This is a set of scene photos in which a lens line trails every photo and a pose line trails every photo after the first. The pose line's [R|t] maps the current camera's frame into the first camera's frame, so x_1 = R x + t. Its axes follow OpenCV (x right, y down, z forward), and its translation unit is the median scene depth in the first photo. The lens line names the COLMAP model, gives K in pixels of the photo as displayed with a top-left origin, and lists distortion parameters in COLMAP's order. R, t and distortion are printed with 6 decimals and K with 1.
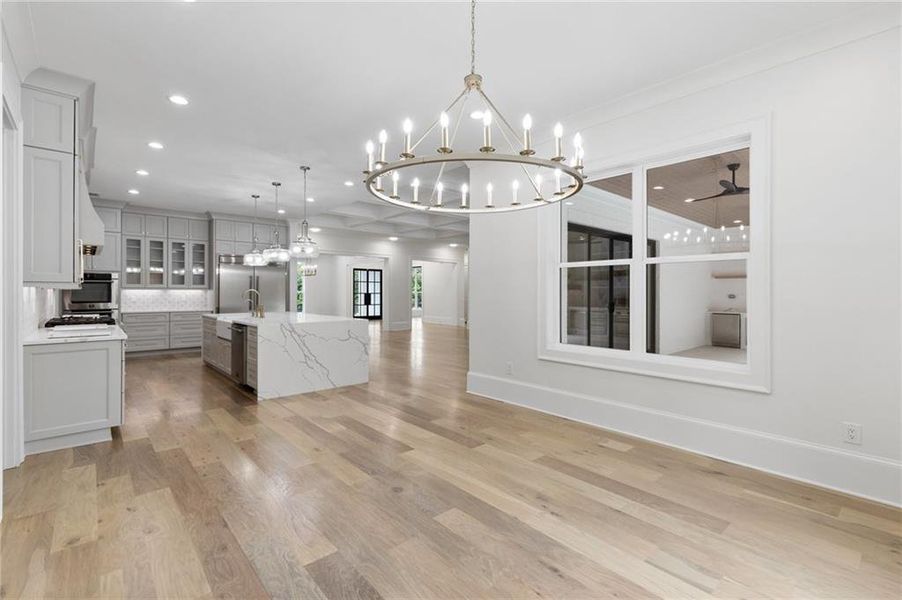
lens RADIAL K [[407.2, 0, 447.4], [0, 407.2, 293.7], [0, 0, 1]] dist [0.004228, 0.000234]
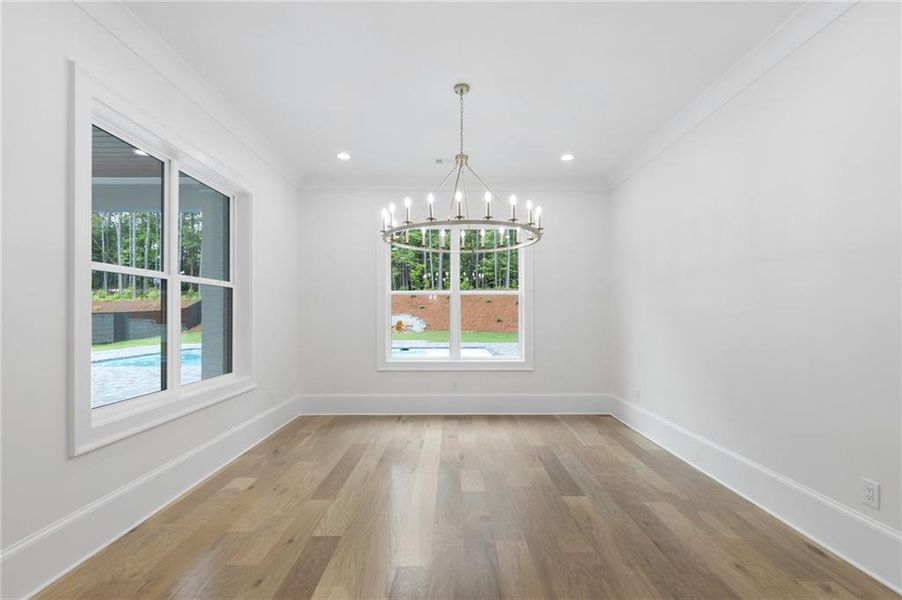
lens RADIAL K [[407.2, 0, 450.8], [0, 407.2, 307.2], [0, 0, 1]] dist [0.004228, 0.000234]
pose [[-0.750160, 0.009442, 0.661189, -0.647748], [0.002344, 0.999930, -0.011620, -0.014001], [-0.661252, -0.007167, -0.750130, 1.629749]]
